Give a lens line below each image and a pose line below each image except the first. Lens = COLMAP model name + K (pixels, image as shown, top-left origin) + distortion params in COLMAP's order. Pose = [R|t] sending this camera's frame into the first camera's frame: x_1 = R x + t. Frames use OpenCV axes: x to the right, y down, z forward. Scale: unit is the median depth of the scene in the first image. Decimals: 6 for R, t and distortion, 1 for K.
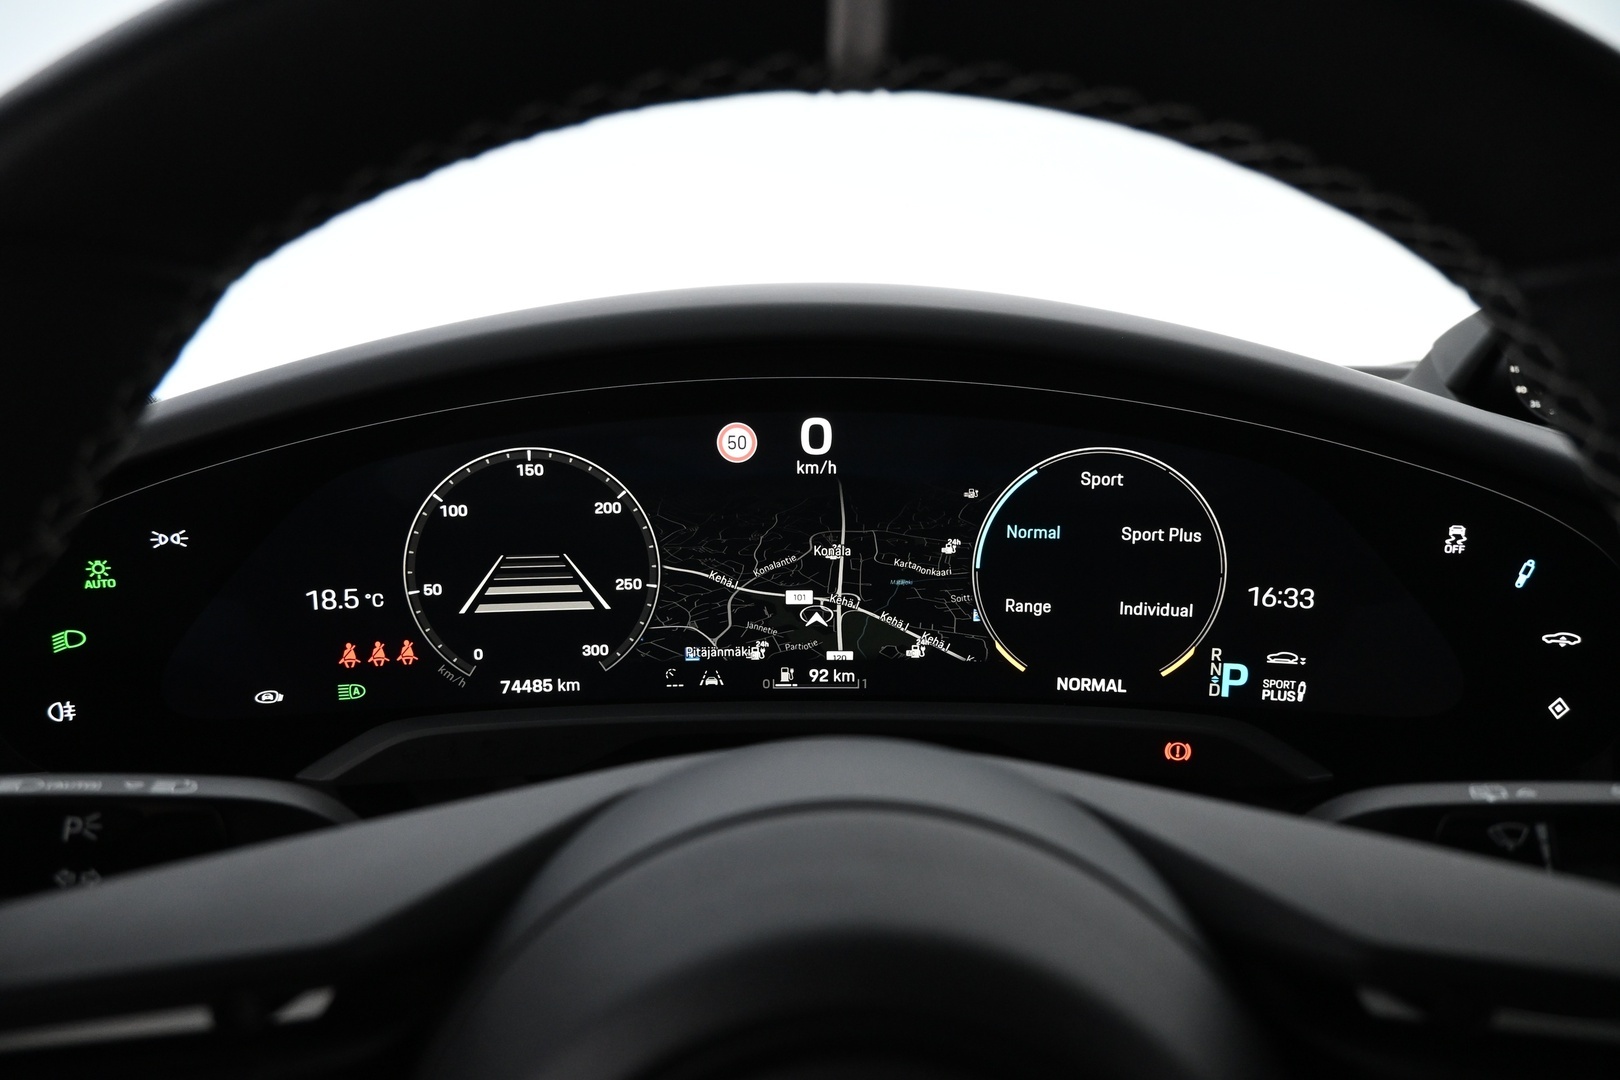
lens RADIAL K [[1120.9, 0, 801.4], [0, 1120.9, 539.9], [0, 0, 1]] dist [0.018272, -0.002011]
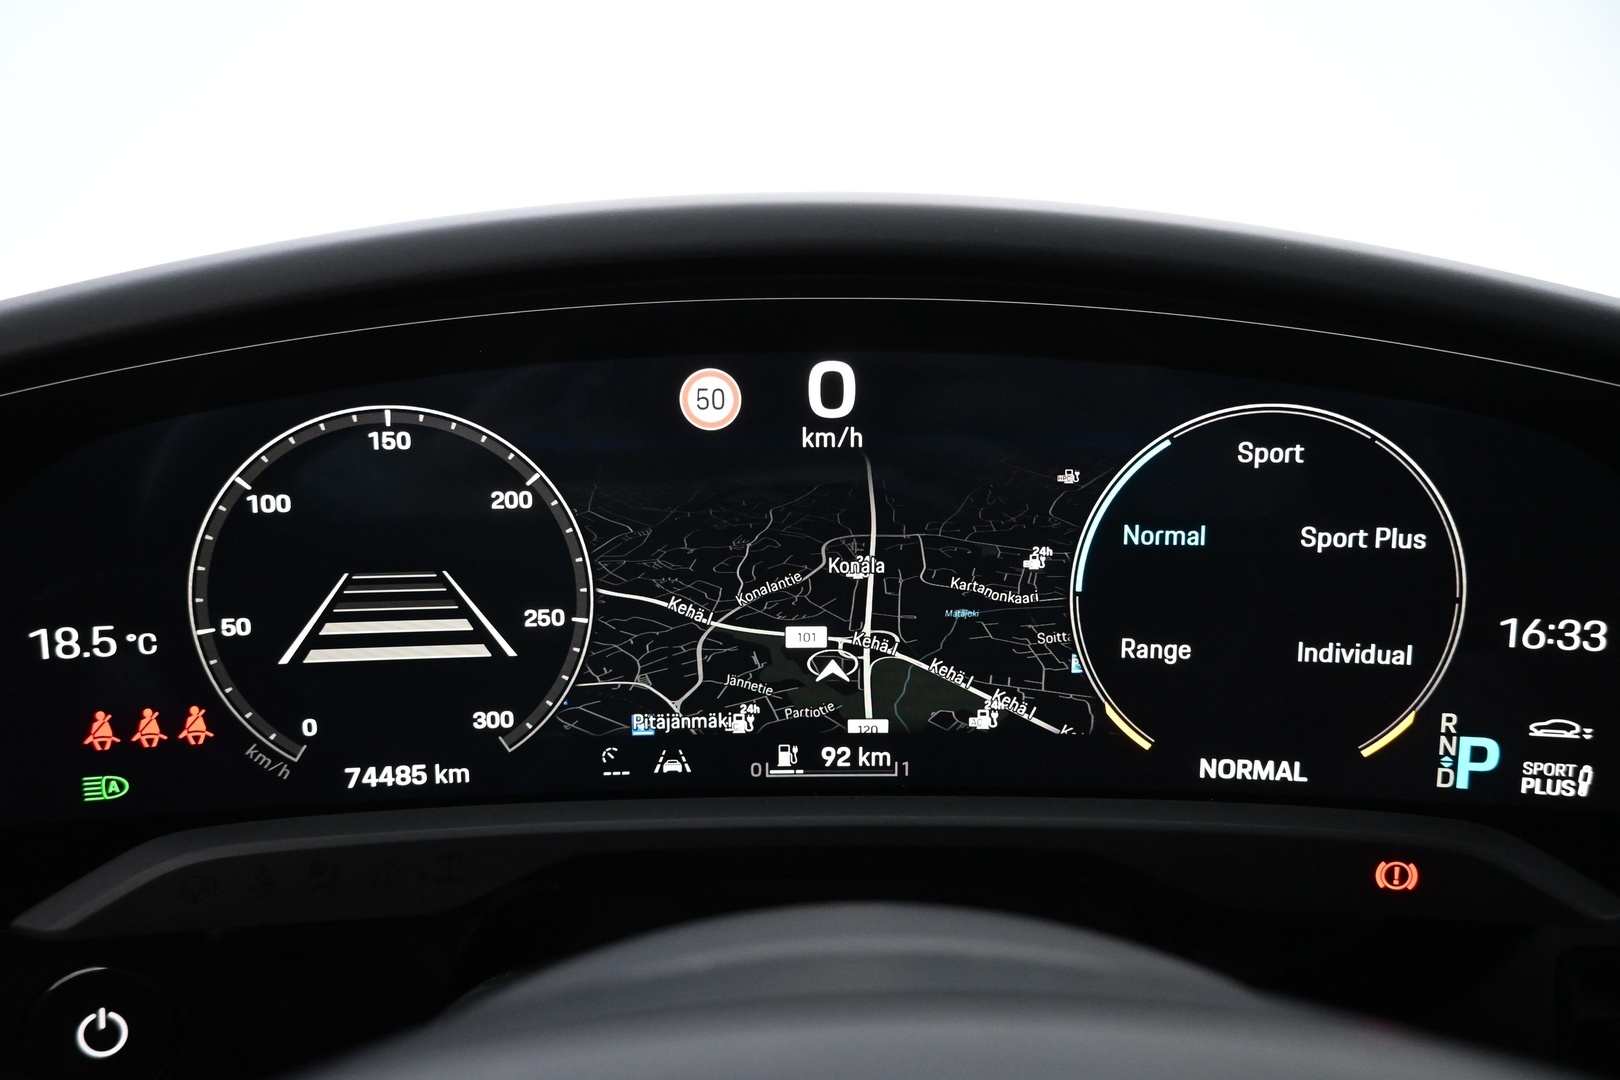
lens RADIAL K [[1120.9, 0, 821.8], [0, 1120.9, 539.0], [0, 0, 1]] dist [0.018272, -0.002011]
pose [[0.999871, -0.002003, 0.015931, -0.003136], [0.002760, 0.998860, -0.047656, 0.025672], [-0.015817, 0.047694, 0.998737, 0.349465]]
